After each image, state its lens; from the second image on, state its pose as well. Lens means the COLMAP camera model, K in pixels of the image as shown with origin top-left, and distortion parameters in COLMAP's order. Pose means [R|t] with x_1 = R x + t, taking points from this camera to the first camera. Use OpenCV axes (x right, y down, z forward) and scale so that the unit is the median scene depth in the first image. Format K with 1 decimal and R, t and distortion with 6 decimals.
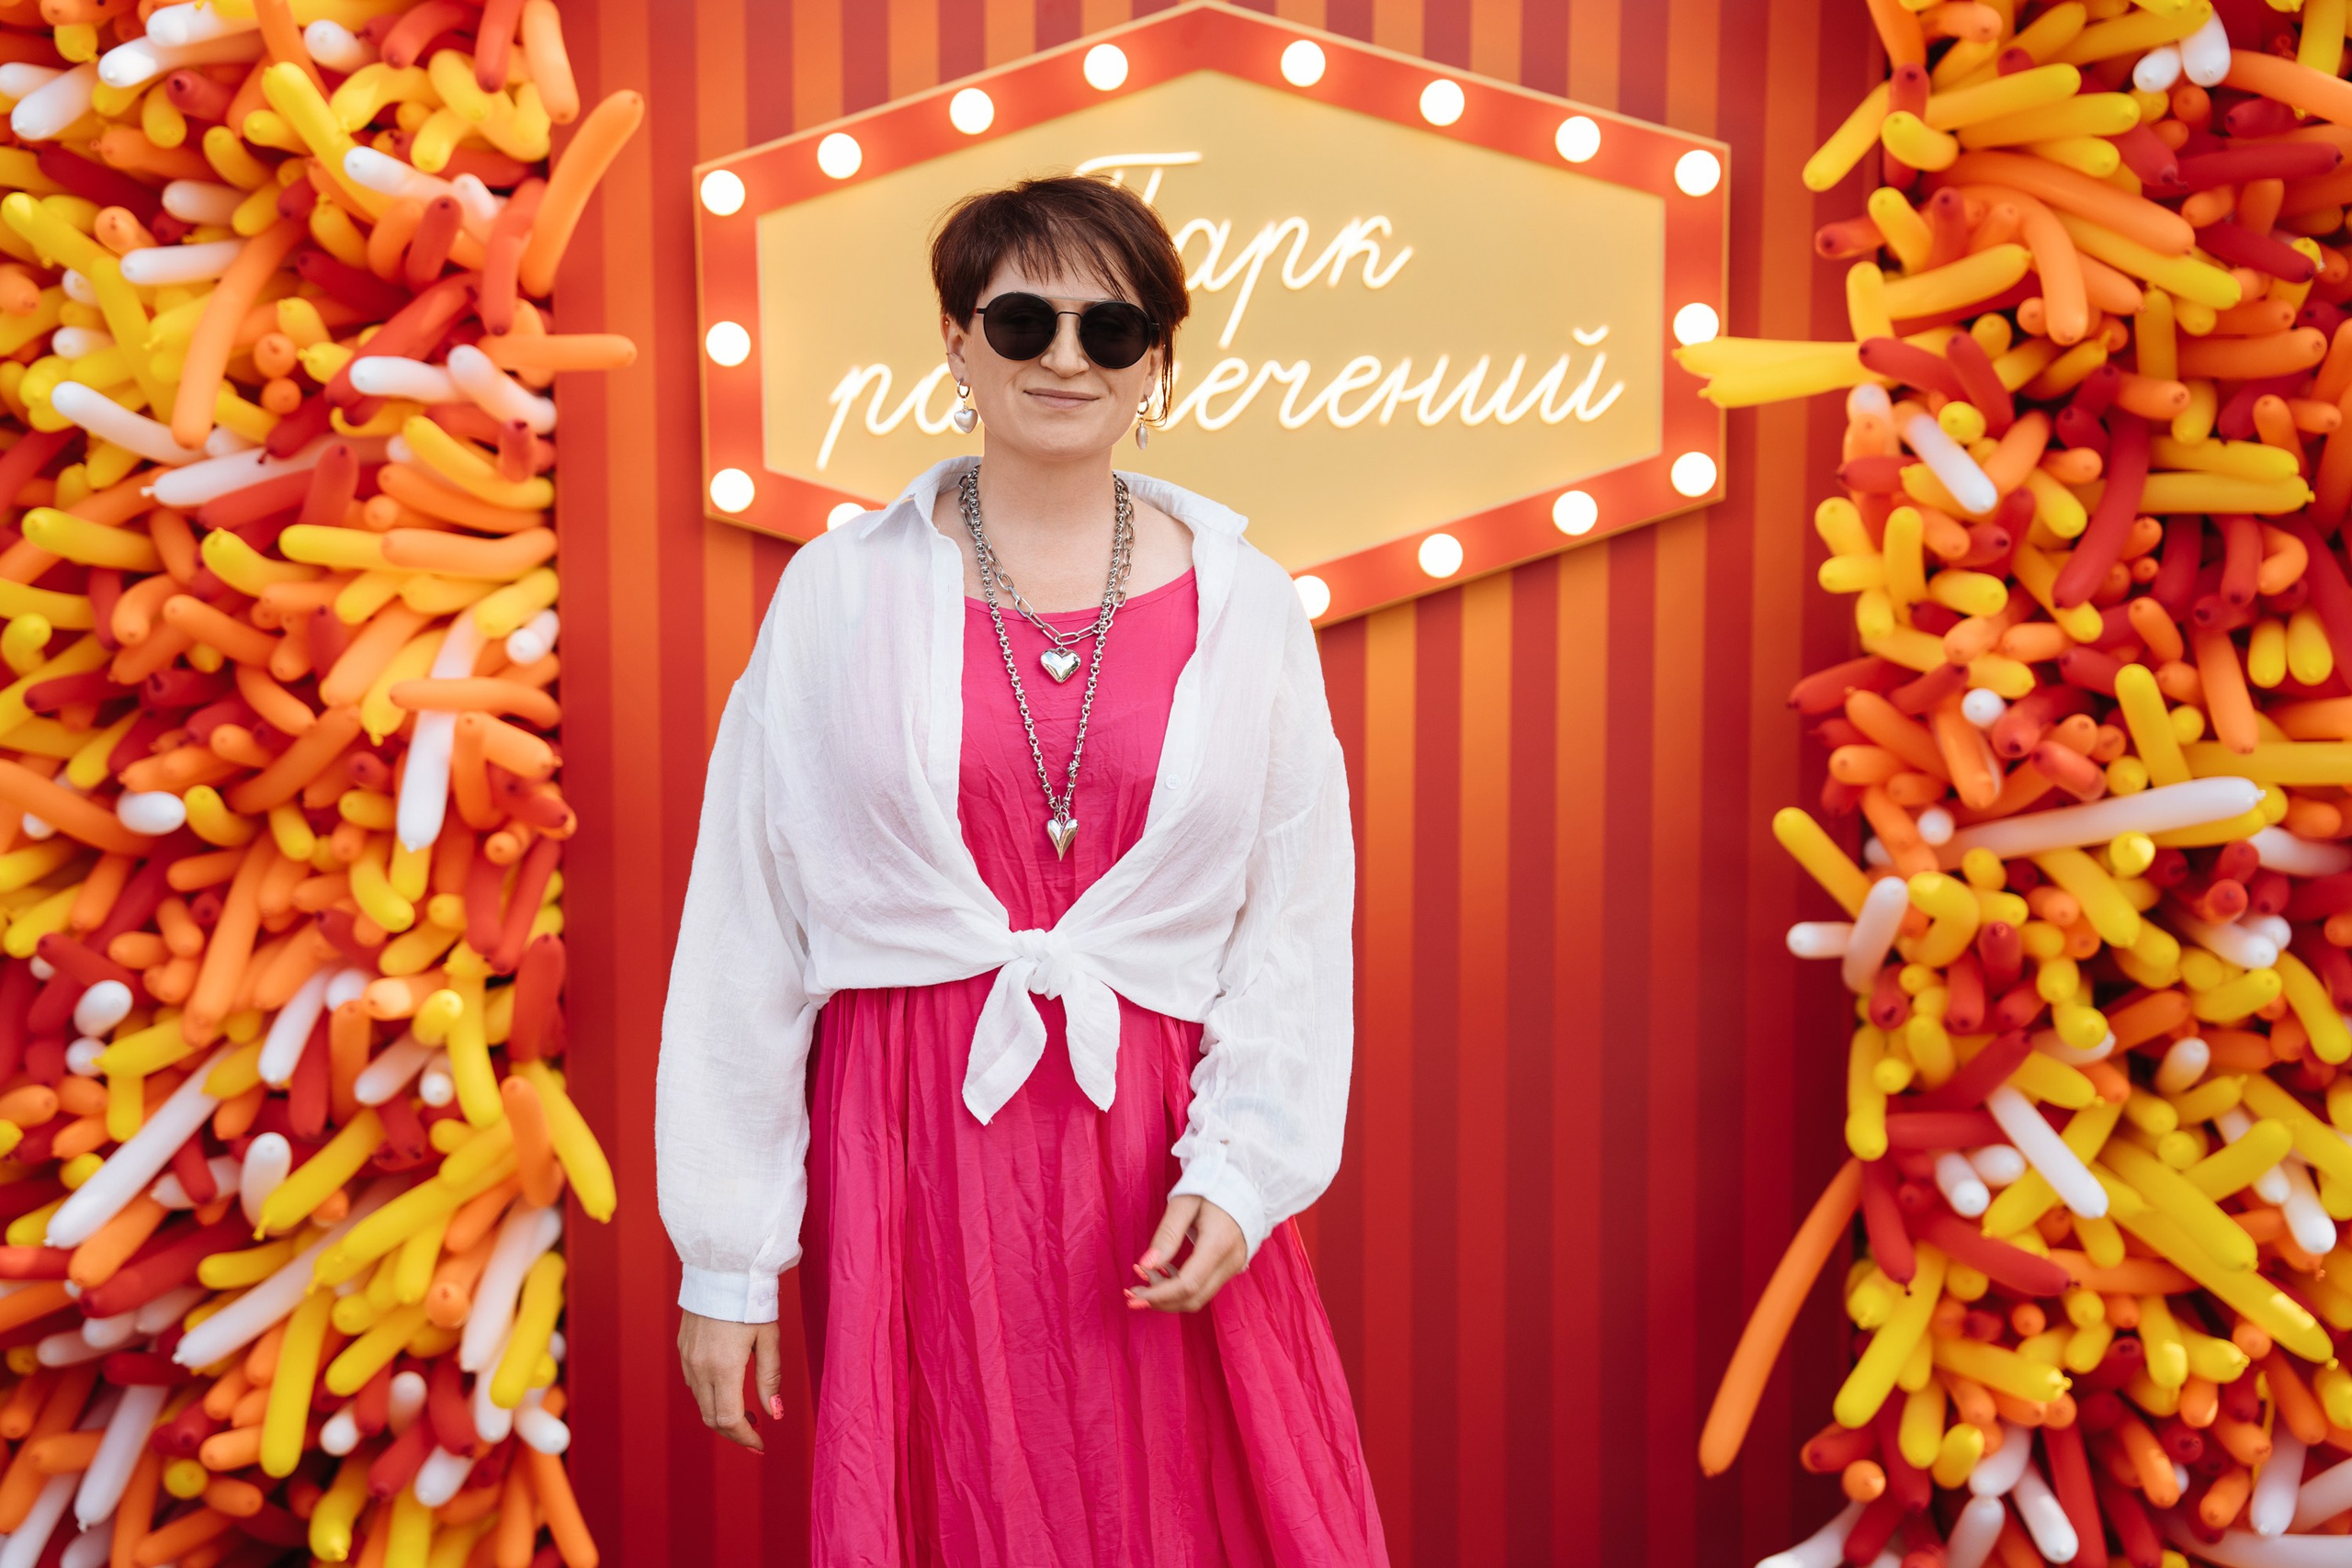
lens RADIAL K [[3430.6, 0, 1140.6], [0, 3430.6, 784.3], [0, 0, 1]] dist [0.138098, 0.000000]
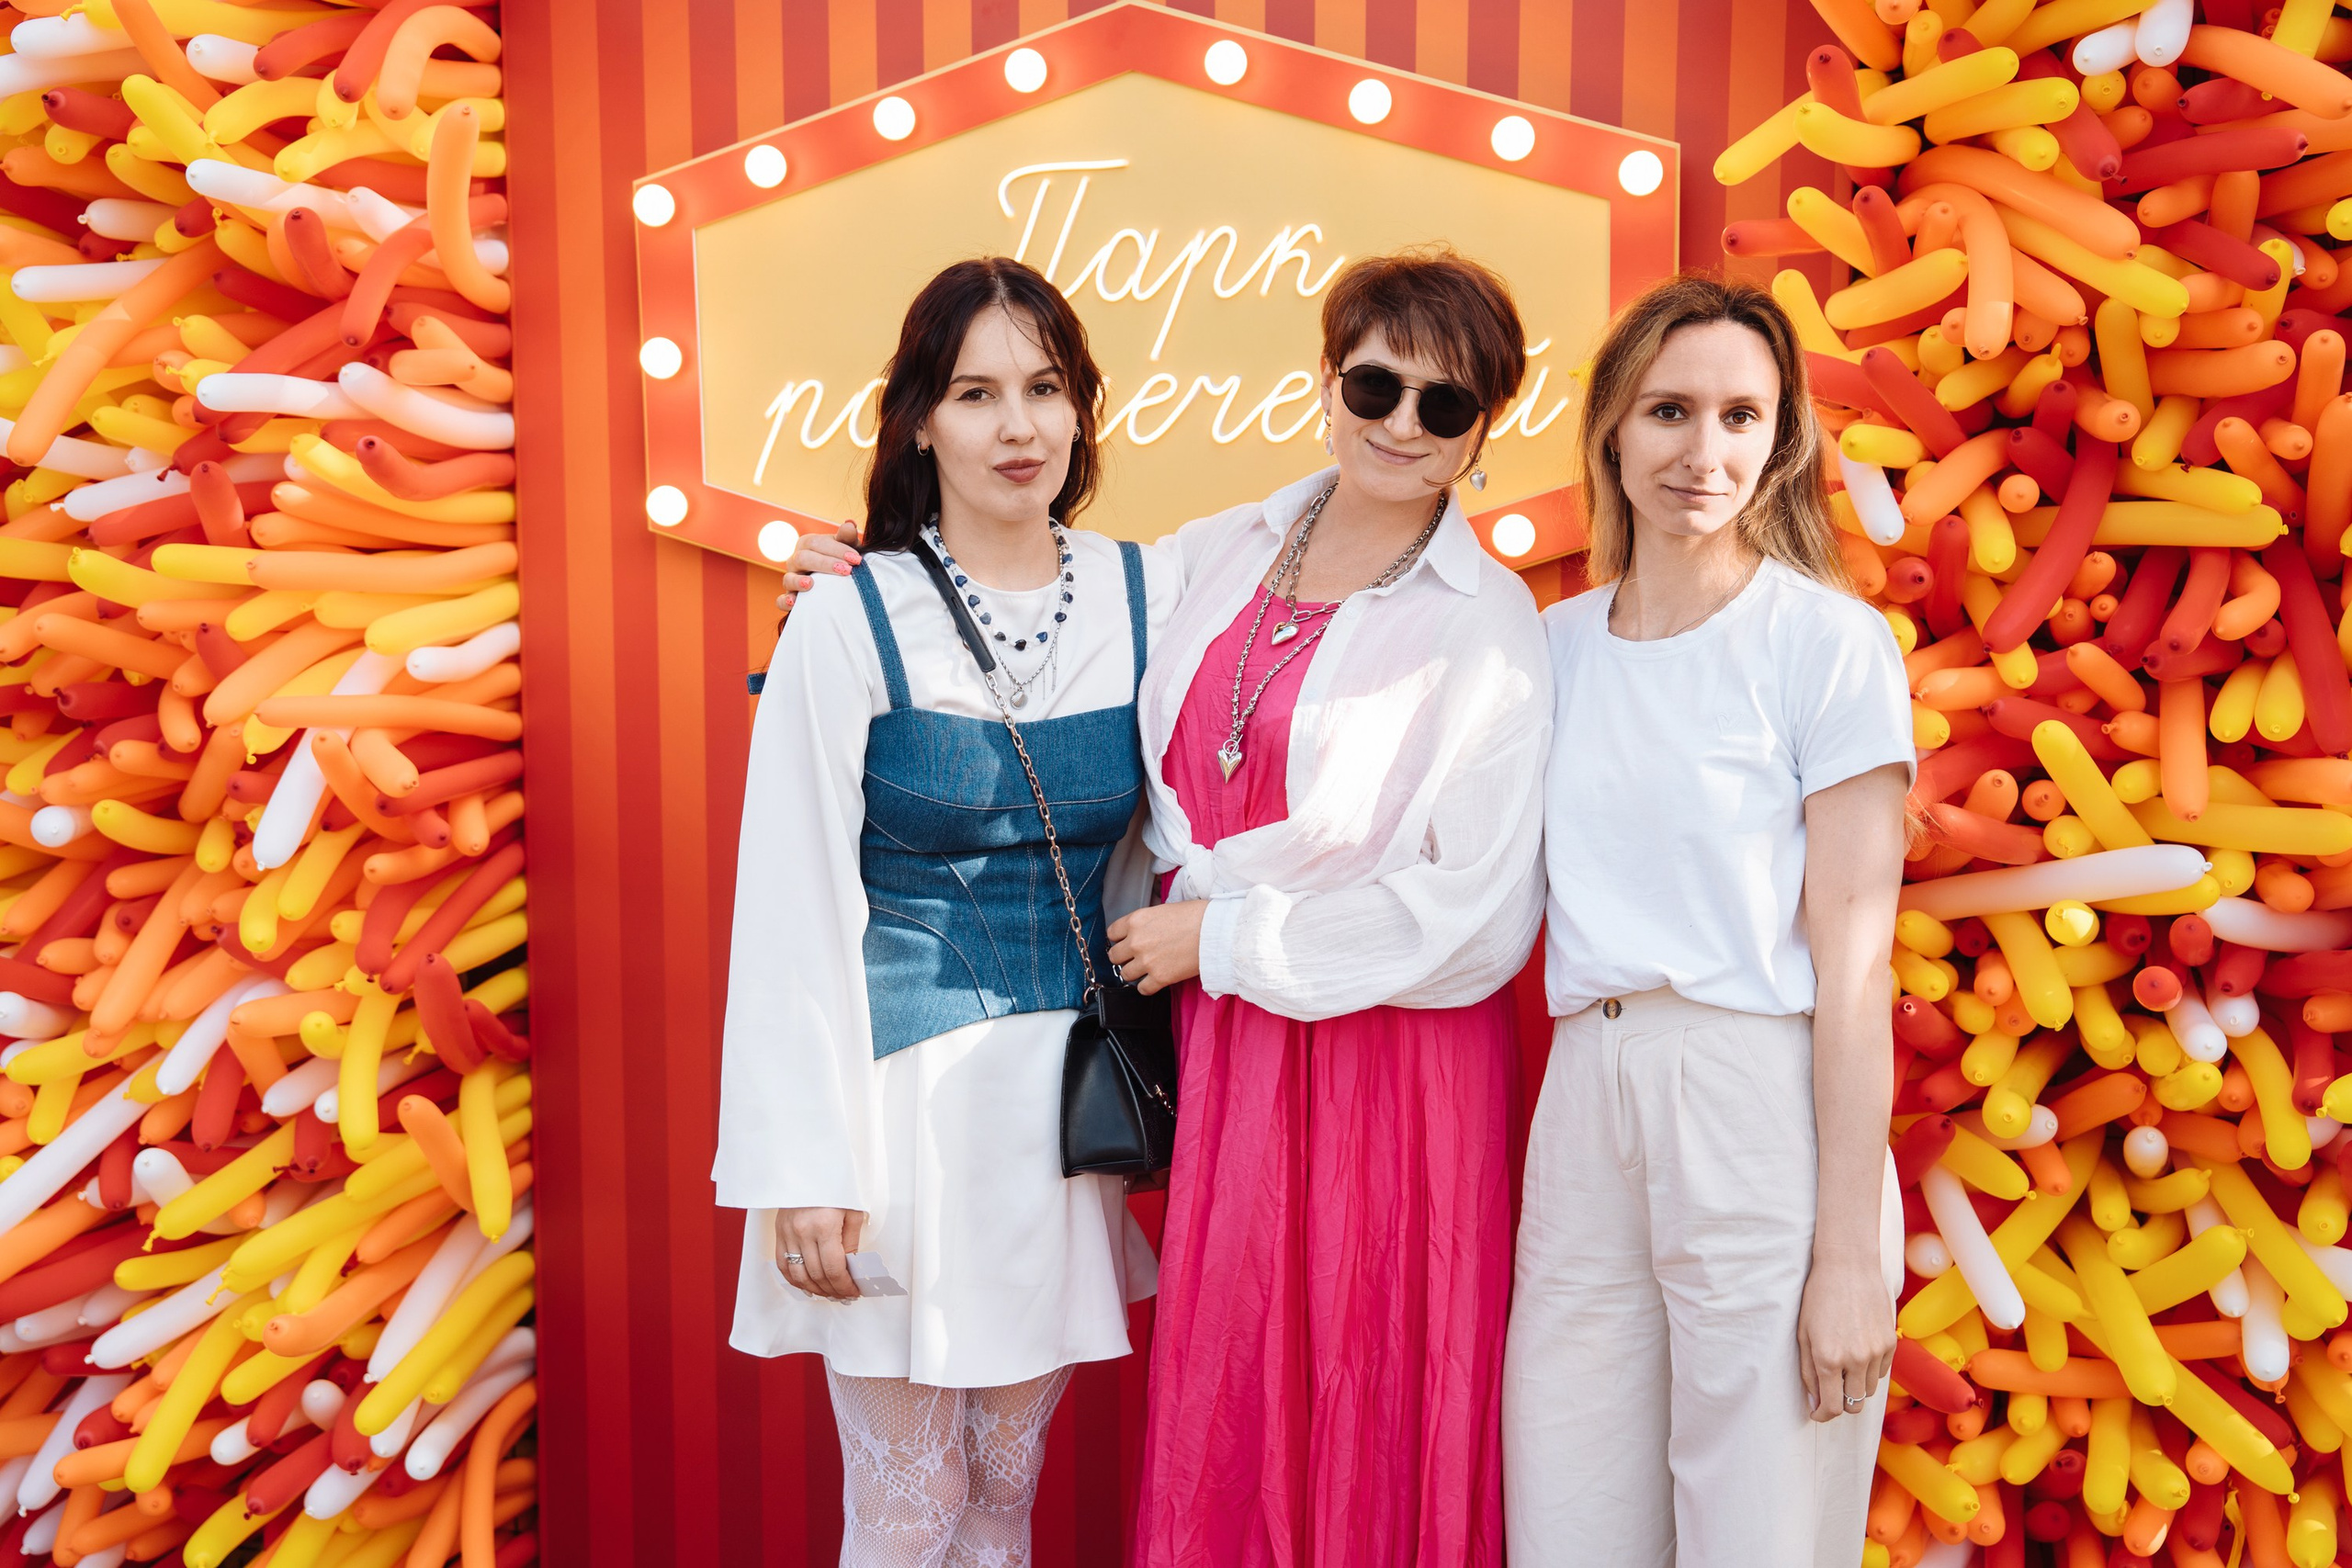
lens RADIAL K [[2872.2, 0, 1174.6], [0, 2872.2, 774.8], [0, 0, 1]] dist [0.083791, 0.000000]
pose [[0.986424, 0.020922, -0.162878, 0.171591], [-0.017521, 0.999598, 0.022290, -0.030437], [0.163279, -0.019134, 0.986394, 0.212308]]
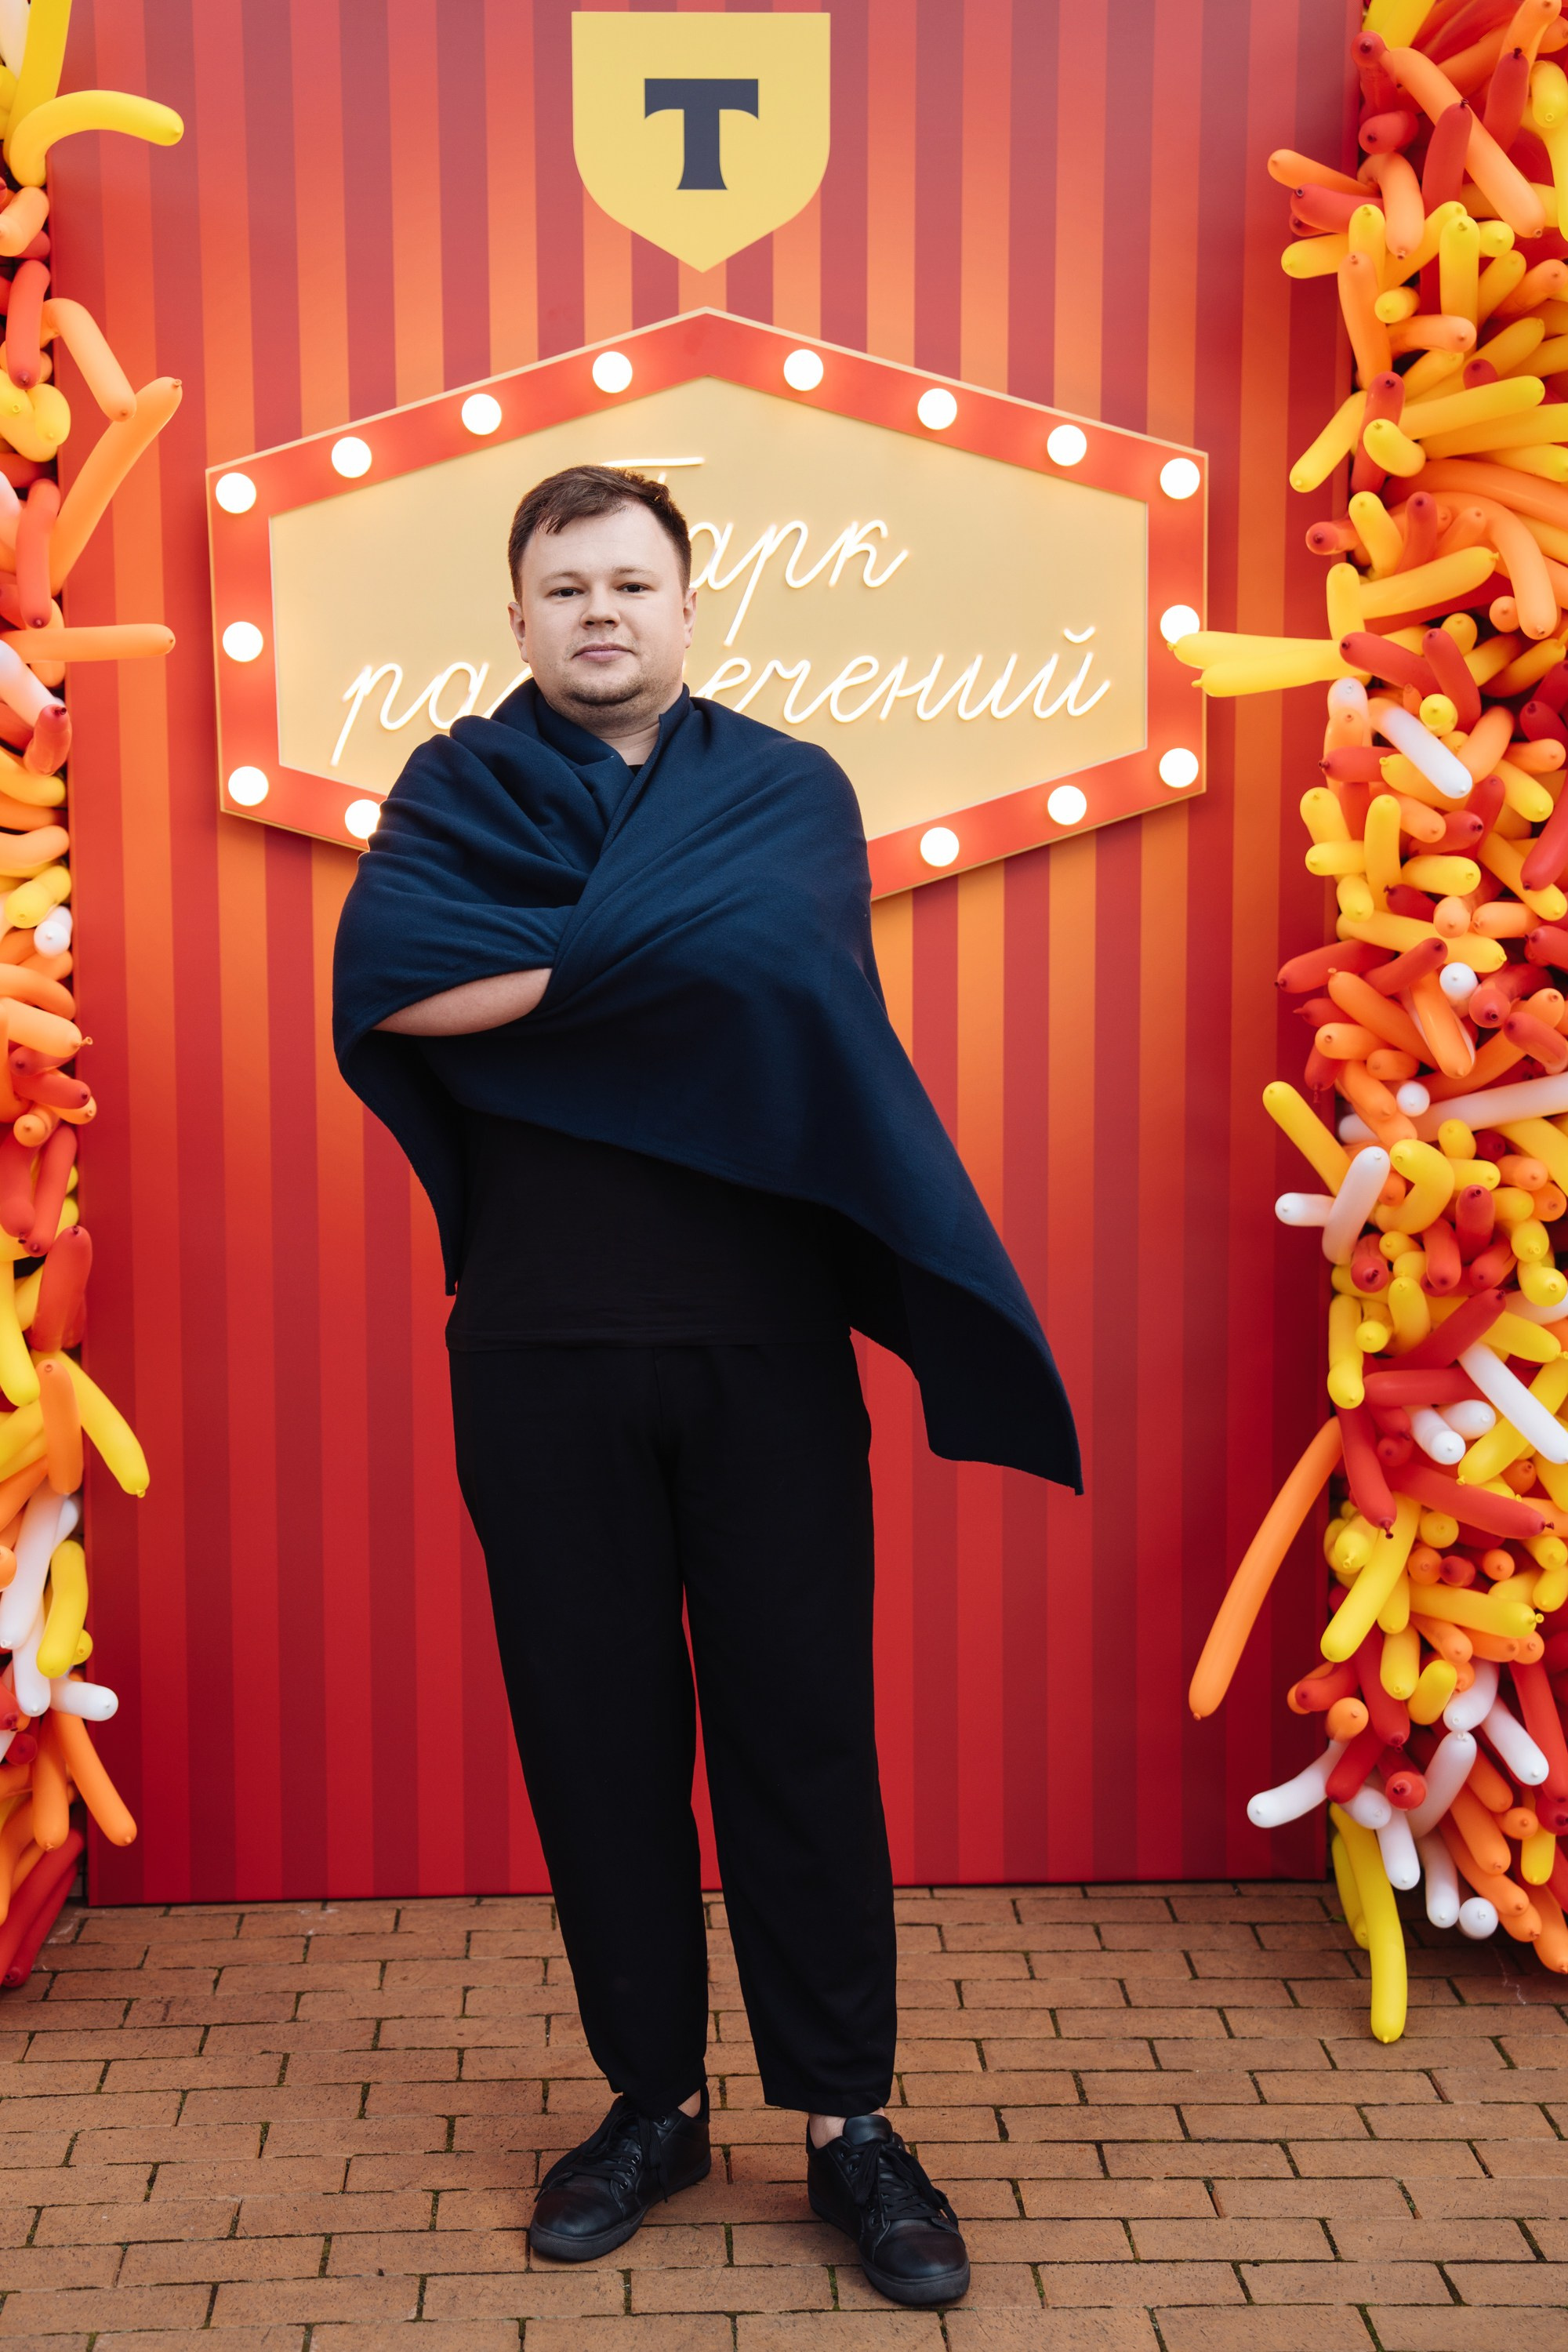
lens RADIAL K [[3517.1, 0, 784.2], [0, 3517.1, 1176.9], [0, 0, 1]] dist [0.108281, 0.000000]
pose [[0.996726, -0.011982, 0.079955, -0.047509], [0.011257, 0.999891, 0.009514, 0.023382], [-0.080060, -0.008583, 0.996753, -0.059690]]
